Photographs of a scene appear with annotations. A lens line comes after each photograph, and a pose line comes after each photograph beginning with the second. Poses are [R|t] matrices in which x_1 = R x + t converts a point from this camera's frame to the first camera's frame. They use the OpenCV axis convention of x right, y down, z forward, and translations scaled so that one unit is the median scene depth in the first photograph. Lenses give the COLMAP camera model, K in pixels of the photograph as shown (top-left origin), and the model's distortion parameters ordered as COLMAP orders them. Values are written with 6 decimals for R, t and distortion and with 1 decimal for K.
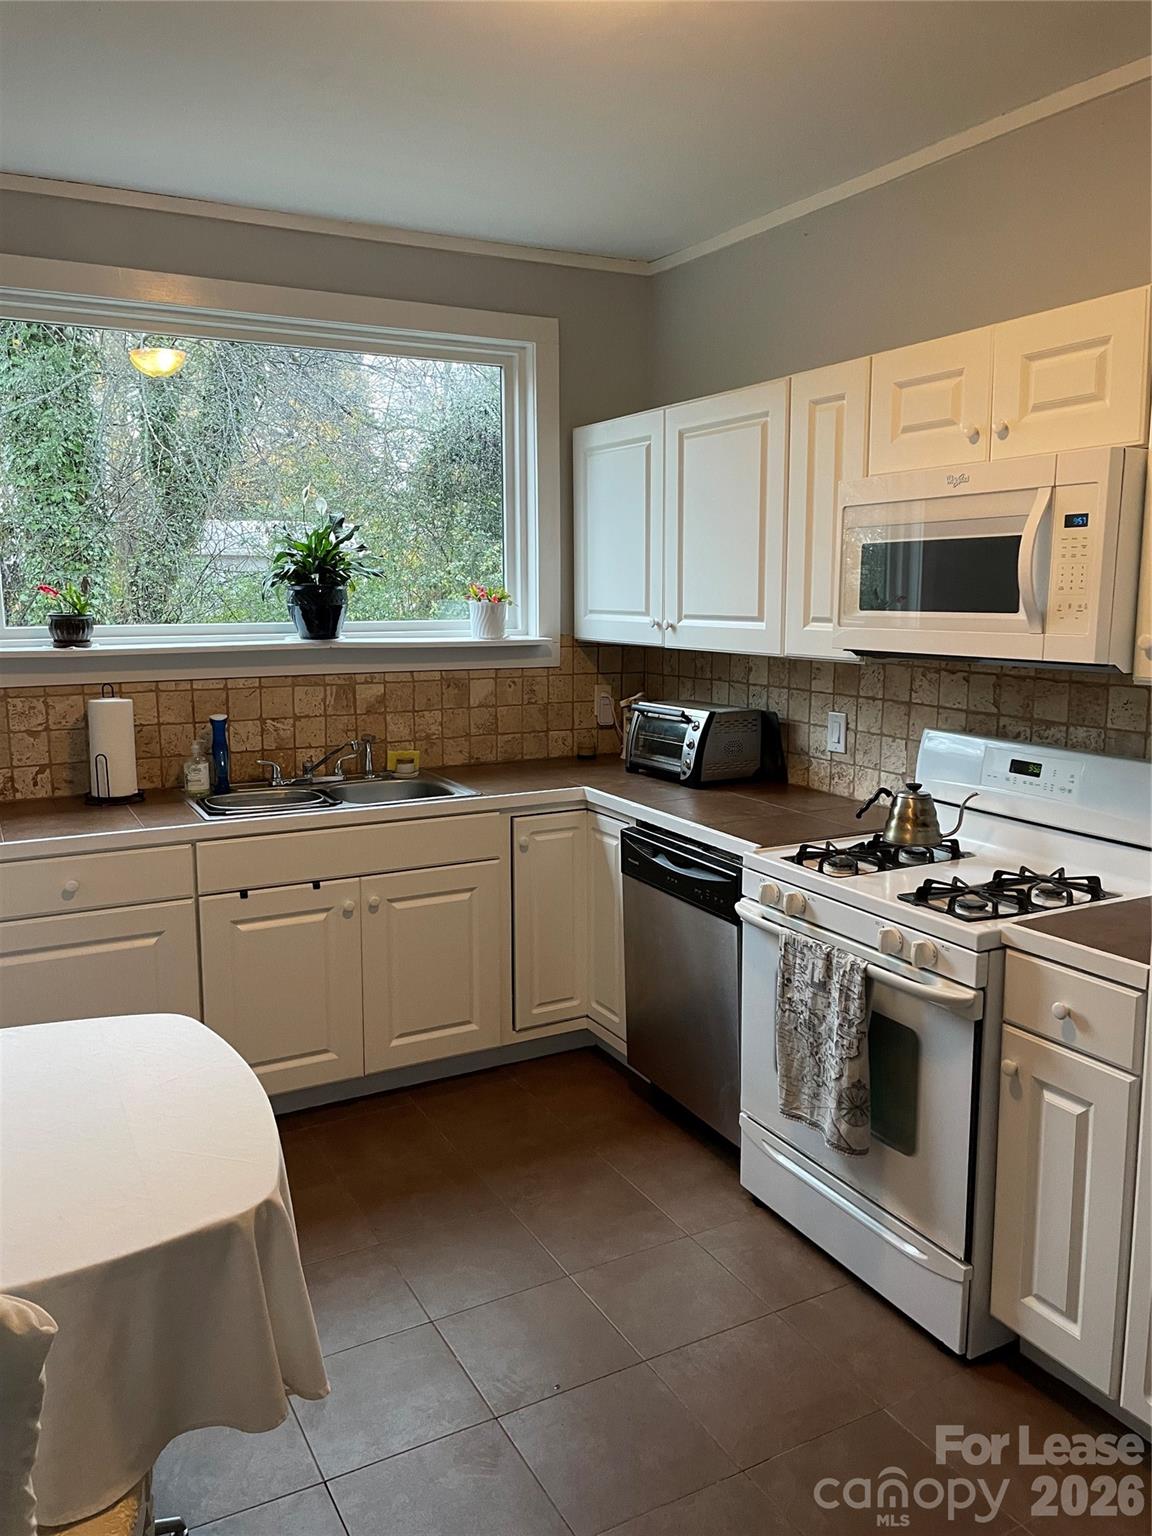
lens RADIAL K [[1160.5, 0, 575.2], [0, 1160.5, 764.1], [0, 0, 1]] dist [0.066430, -0.081950]
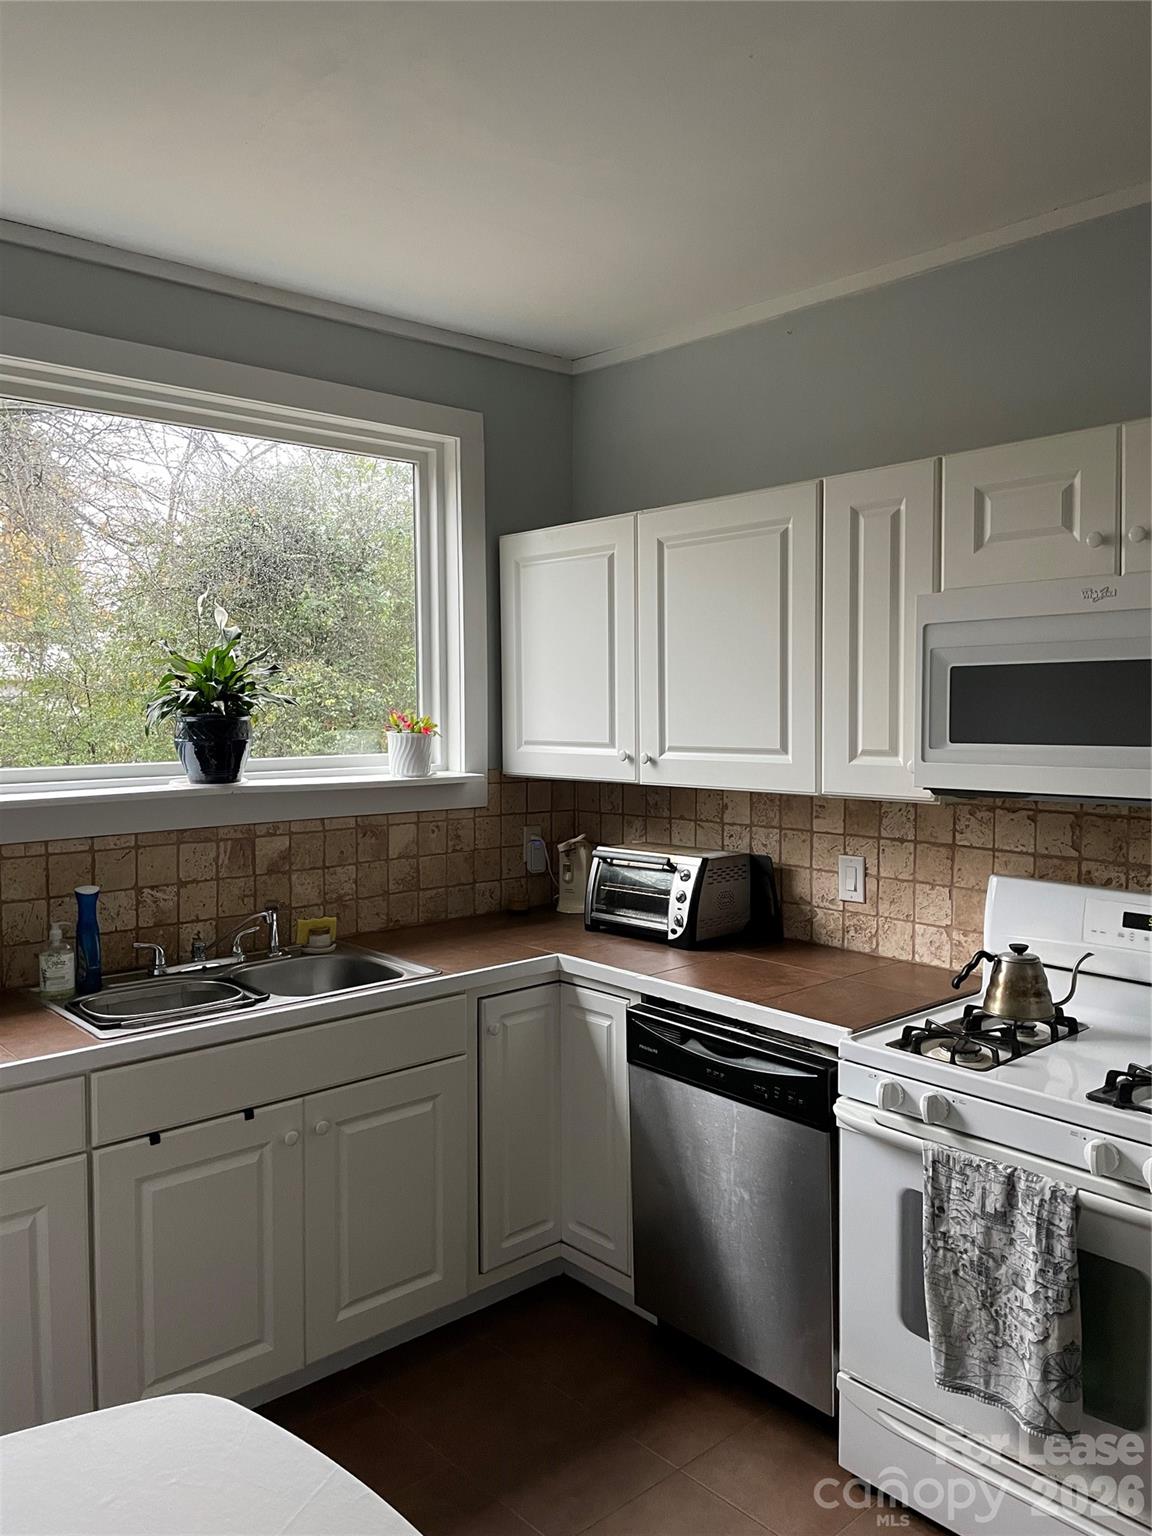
lens RADIAL K [[1160.5, 0, 574.8], [0, 1160.5, 761.4], [0, 0, 1]] dist [0.066430, -0.081950]
pose [[0.971862, -0.015092, 0.235065, -0.177679], [0.039728, 0.994151, -0.100426, -0.034411], [-0.232174, 0.106939, 0.966778, 0.186952]]
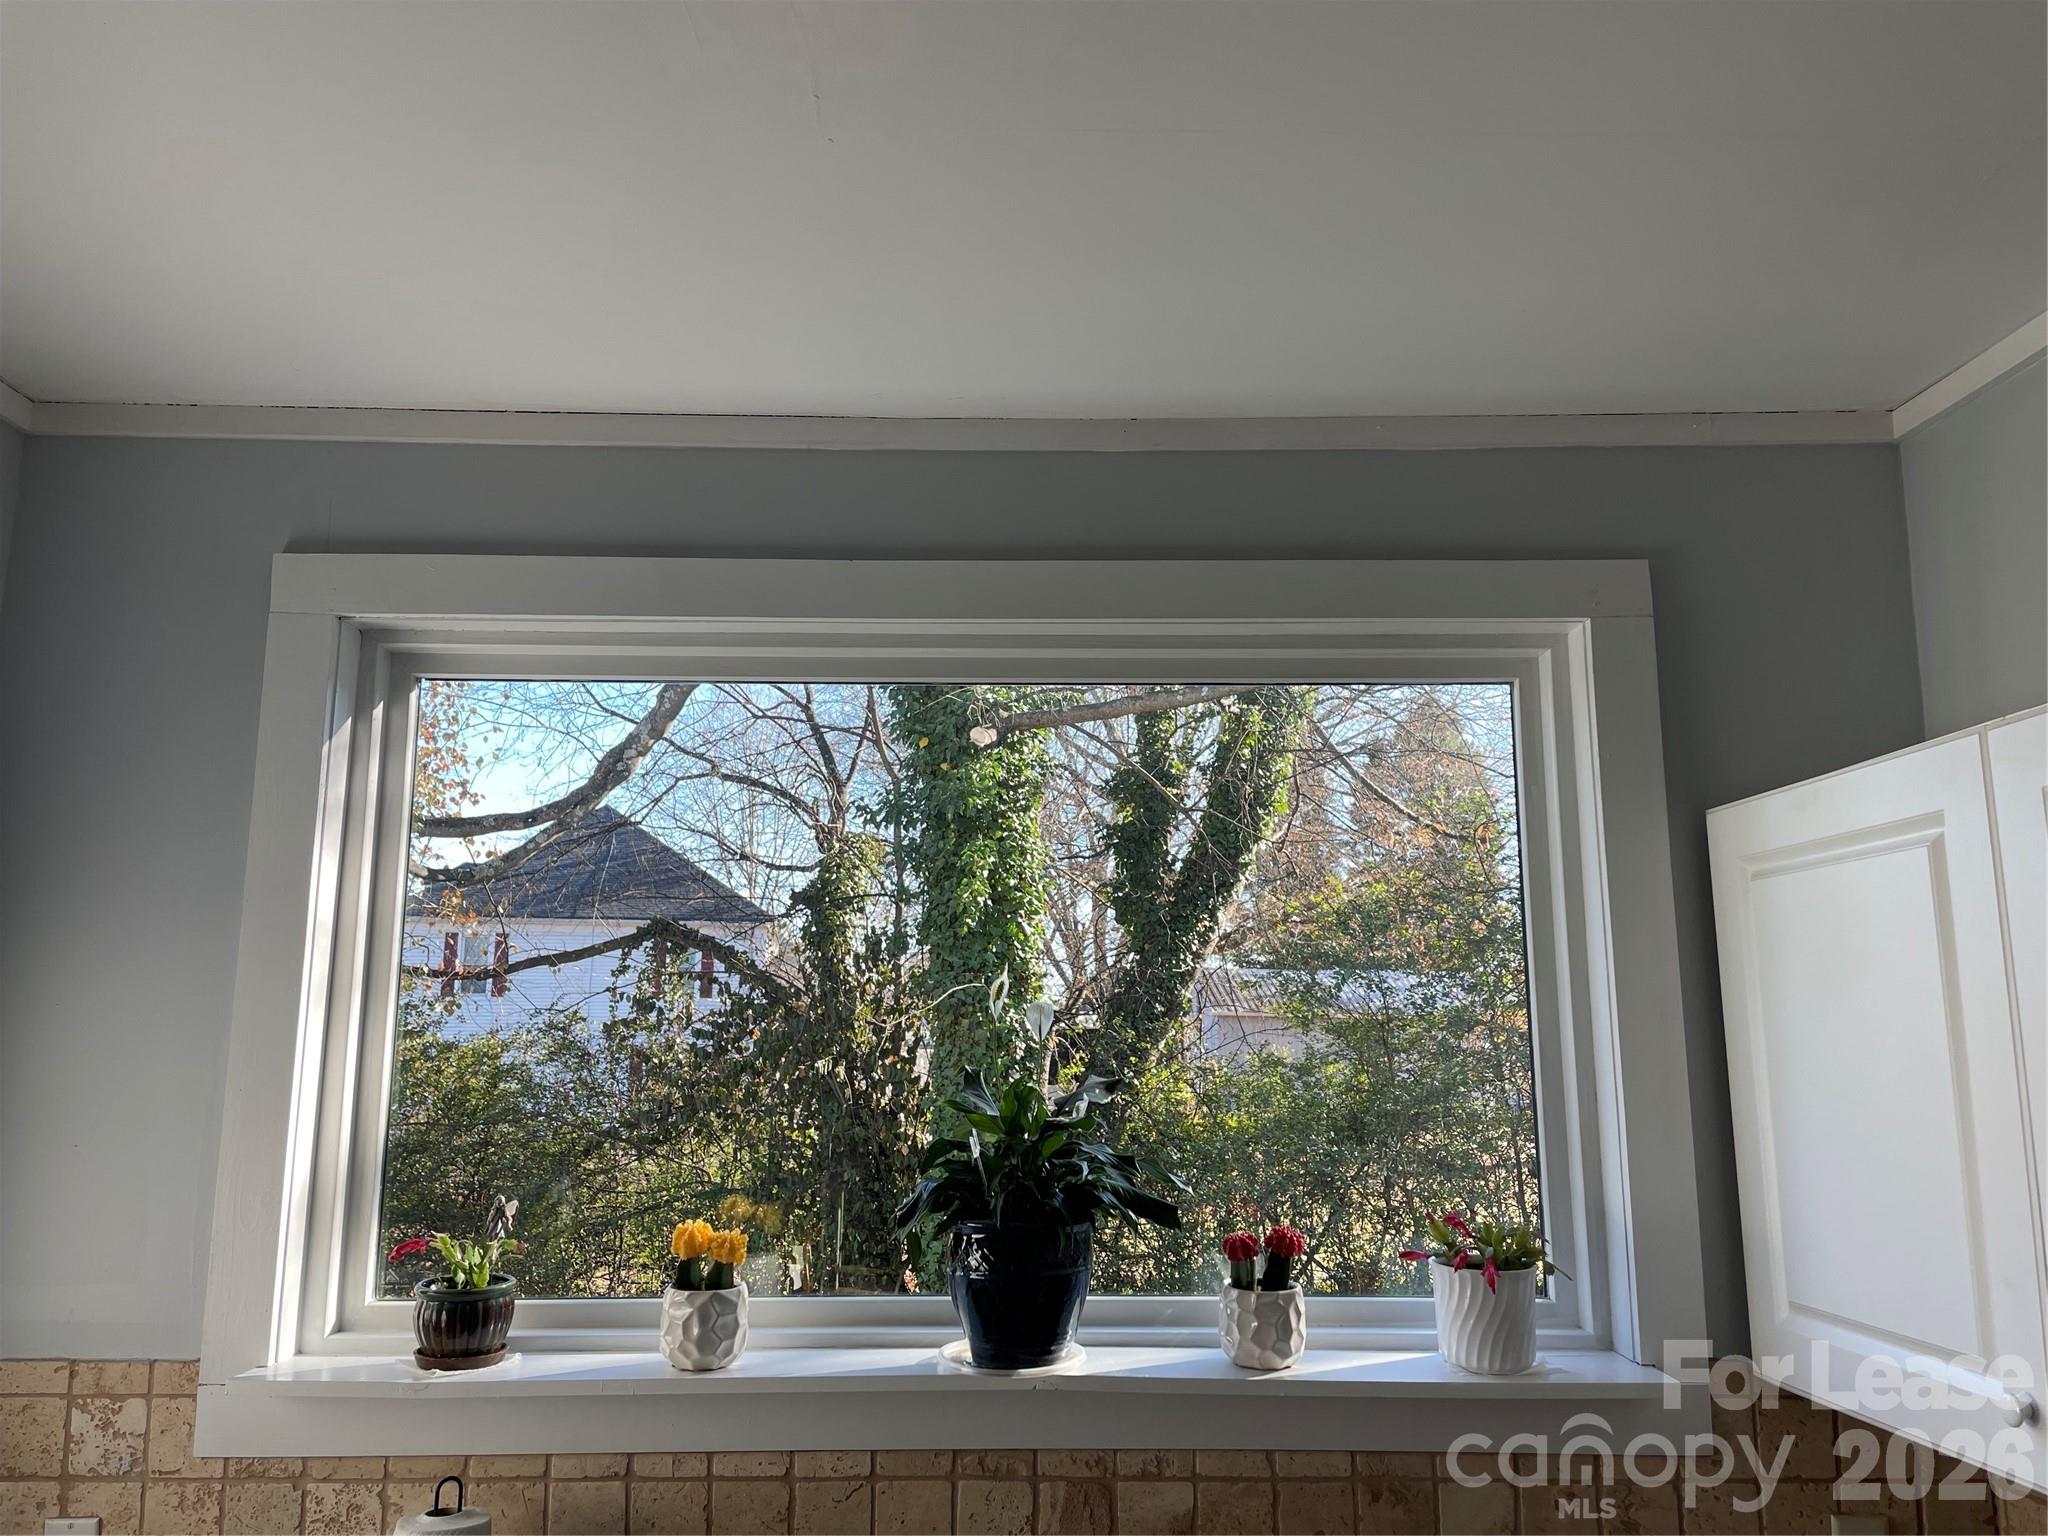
lens RADIAL K [[1547.3, 0, 984.3], [0, 1547.3, 763.1], [0, 0, 1]] dist [0.066430, -0.081950]
pose [[0.889923, -0.076514, -0.449647, 0.025025], [-0.073134, 0.949136, -0.306254, -0.143891], [0.450209, 0.305427, 0.839063, 0.516654]]
